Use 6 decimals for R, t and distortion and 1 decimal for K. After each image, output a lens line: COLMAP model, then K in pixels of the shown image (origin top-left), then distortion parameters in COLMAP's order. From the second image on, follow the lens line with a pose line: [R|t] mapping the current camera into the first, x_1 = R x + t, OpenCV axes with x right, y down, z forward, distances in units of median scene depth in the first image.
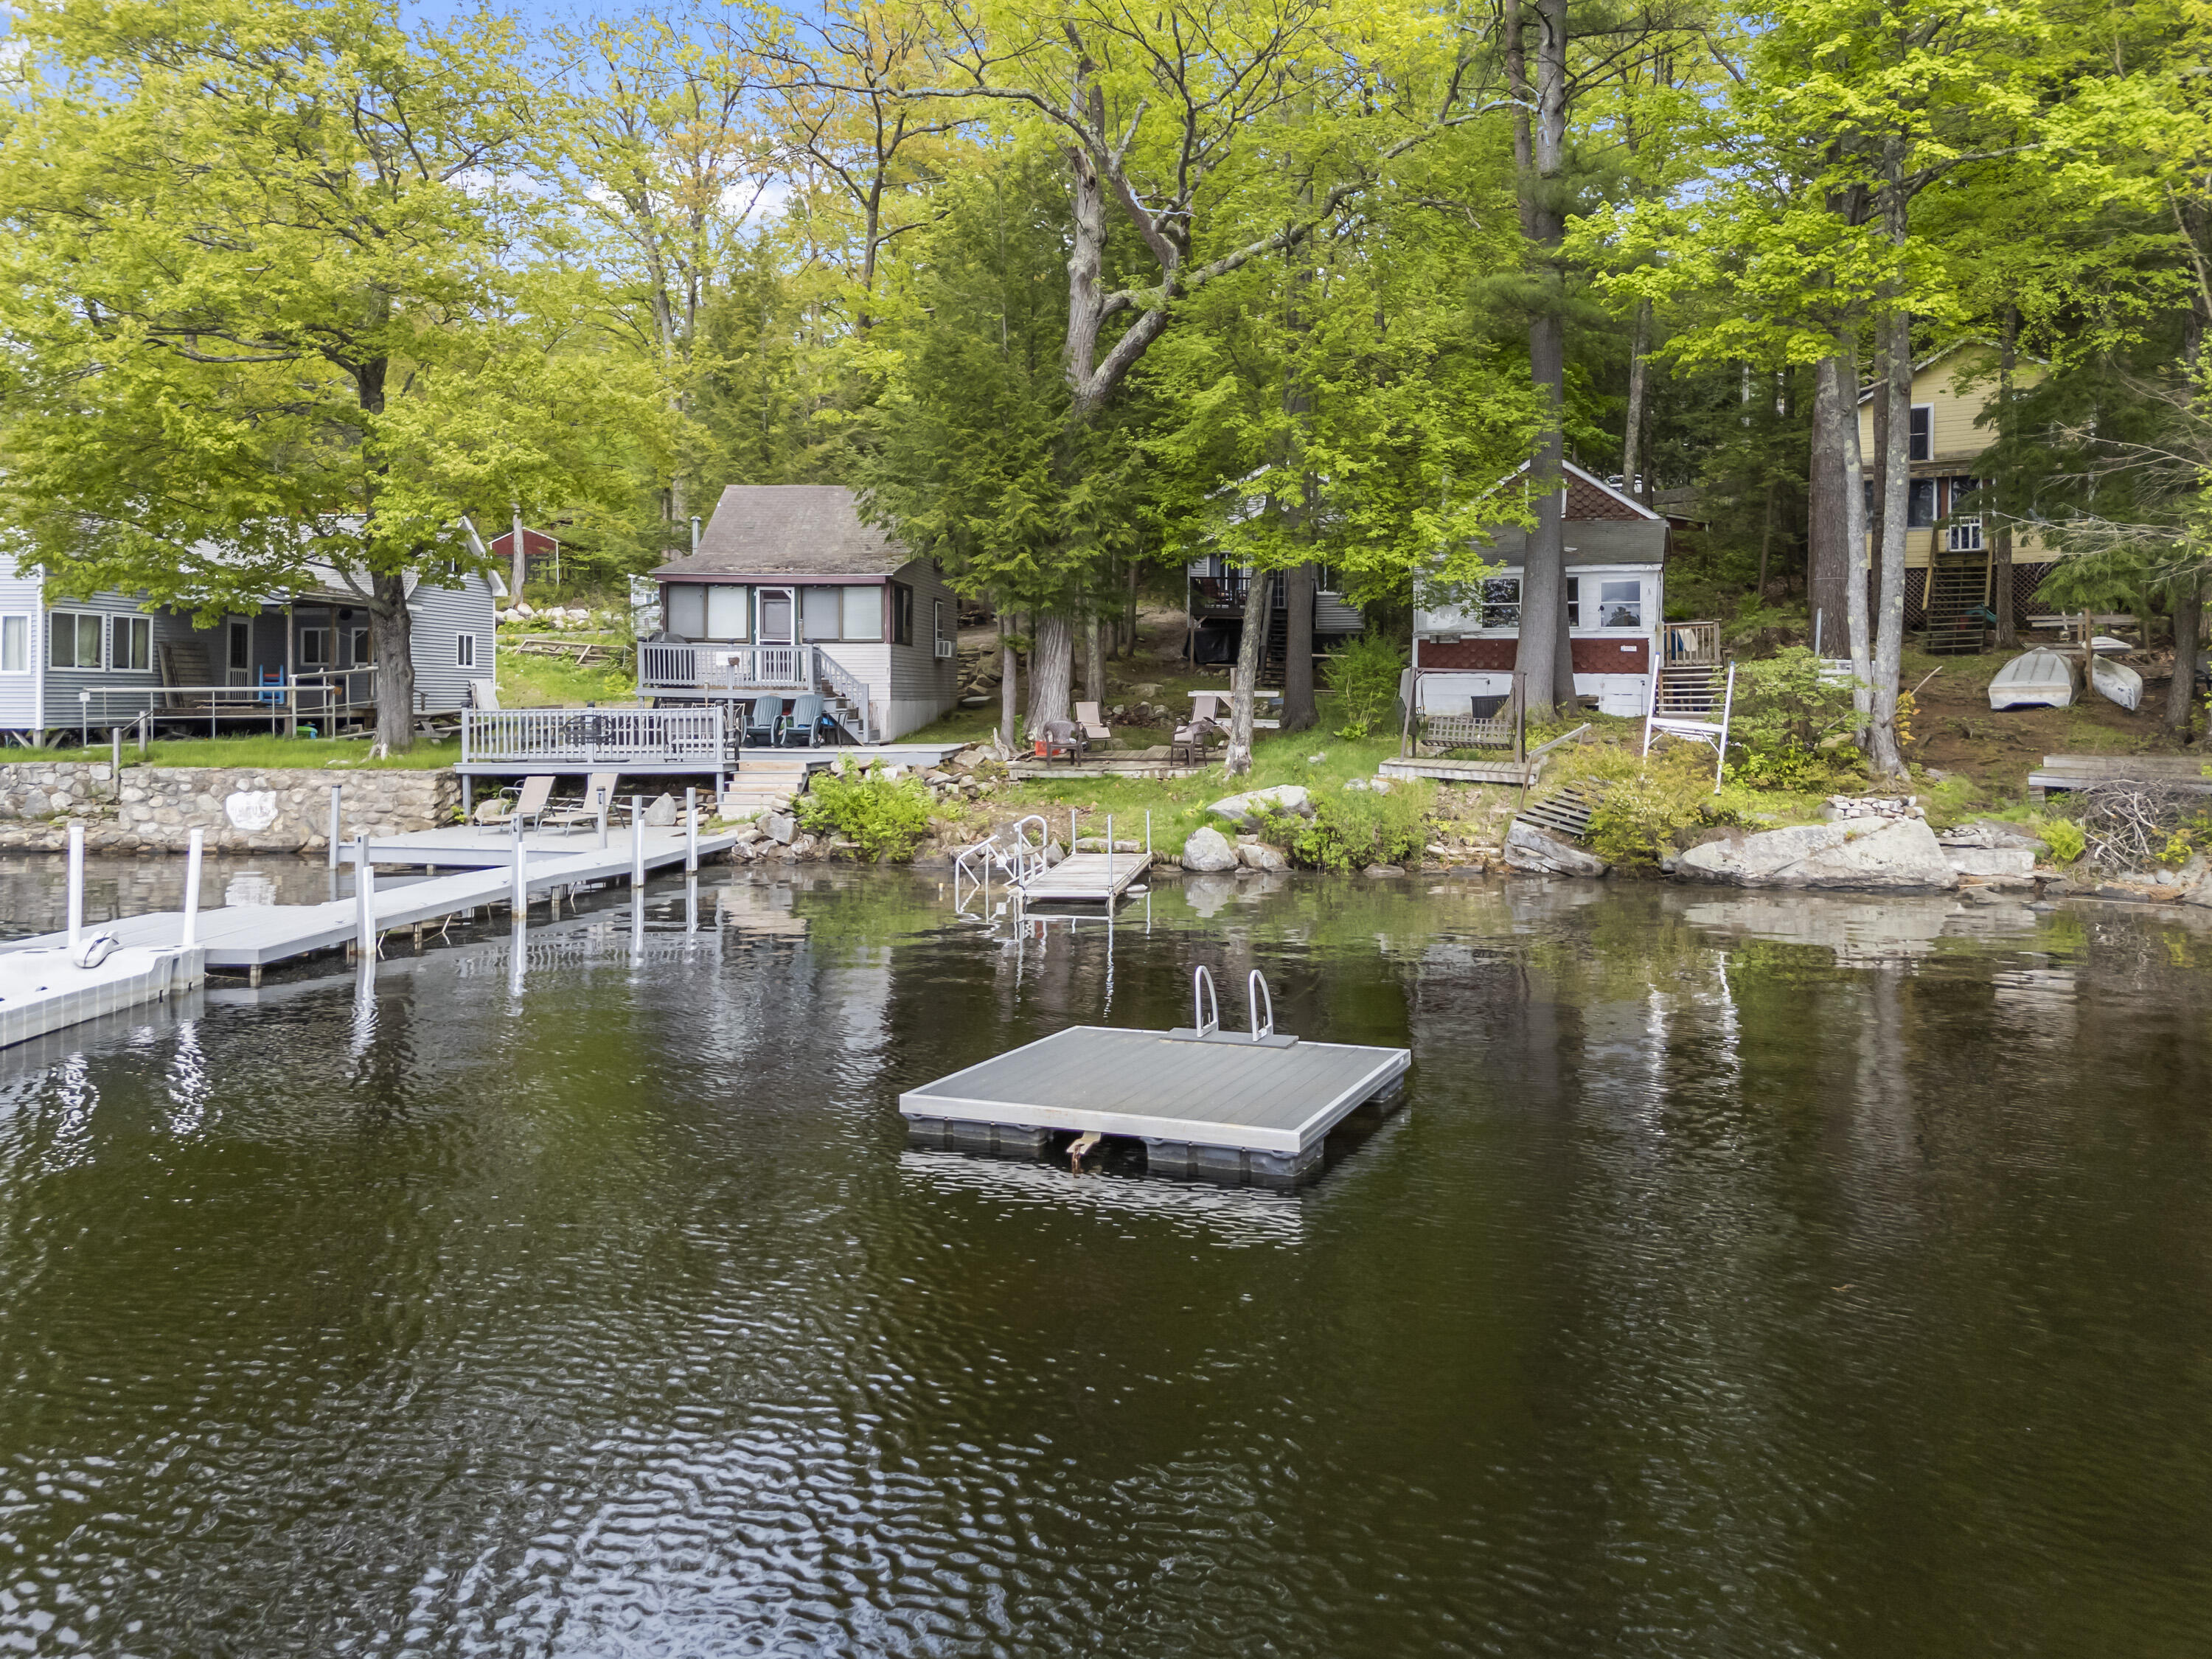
lens RADIAL K [[1761.9, 0, 1114.3], [0, 1761.9, 823.2], [0, 0, 1]] dist [0.077570, -0.013479]
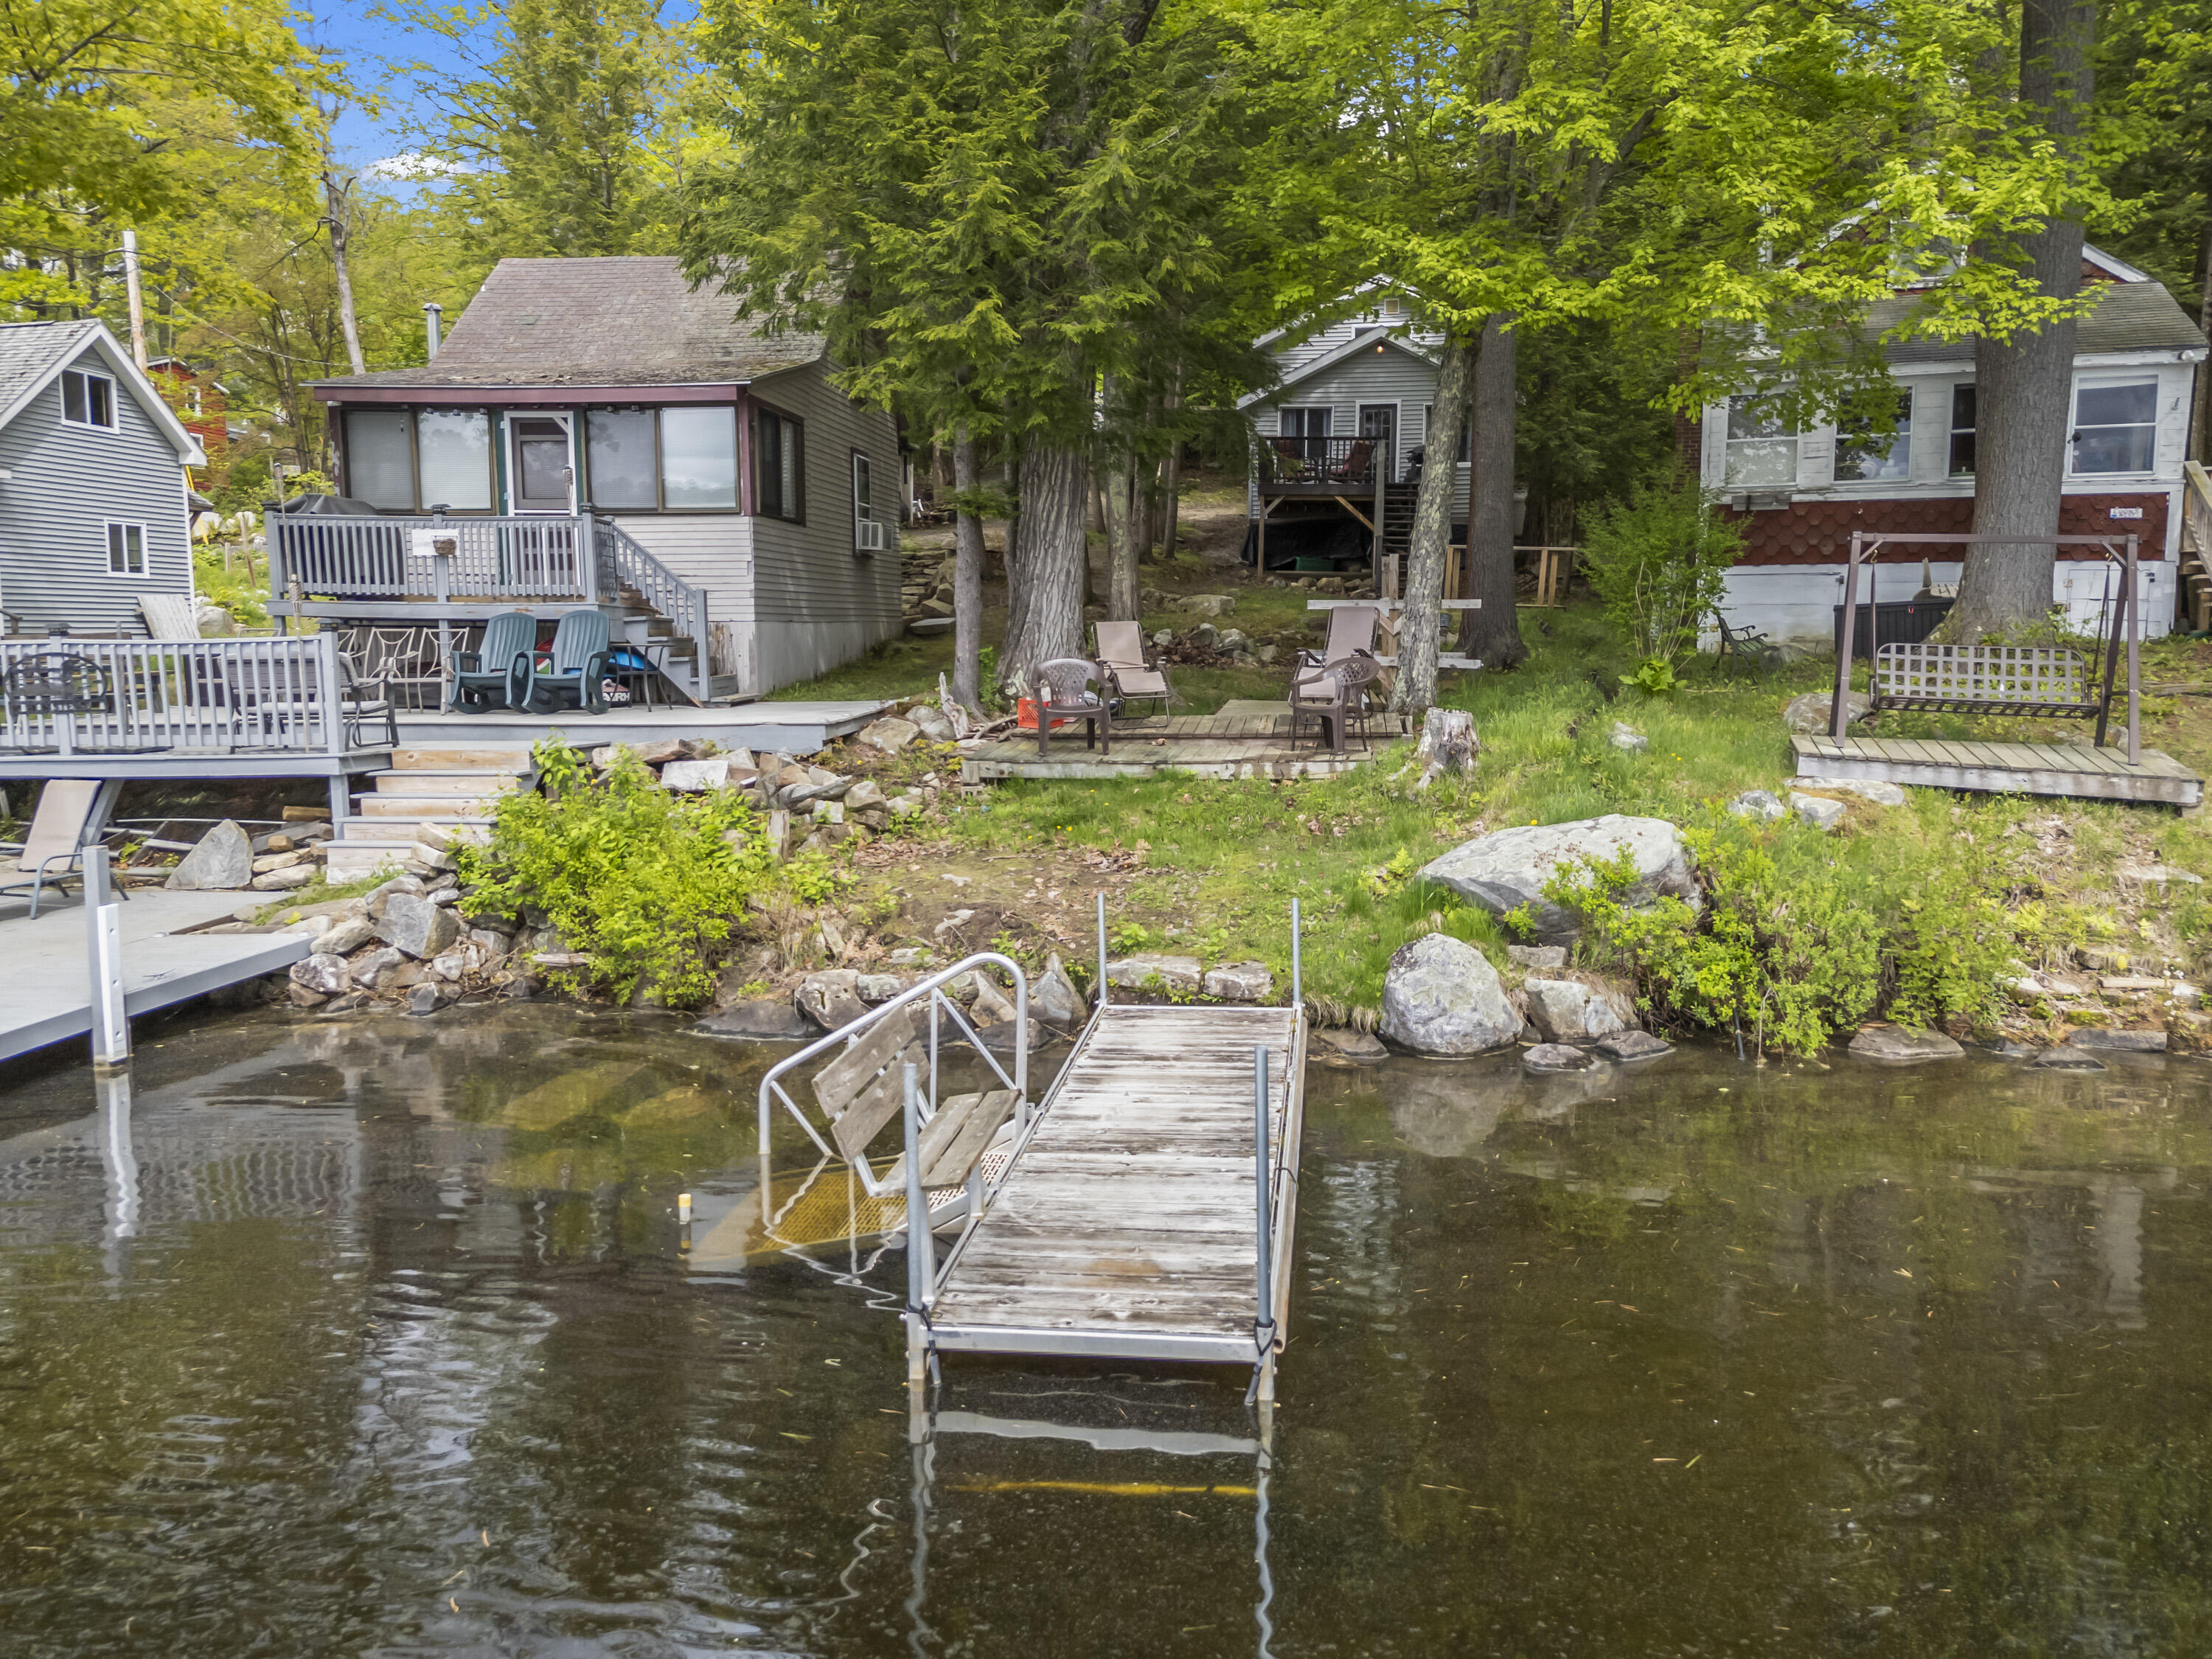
lens RADIAL K [[1761.9, 0, 1095.1], [0, 1761.9, 839.6], [0, 0, 1]] dist [0.077570, -0.013479]
pose [[0.999877, -0.004865, -0.014932, -0.015701], [0.005586, 0.998803, 0.048590, -0.032245], [0.014678, -0.048667, 0.998707, 0.513671]]
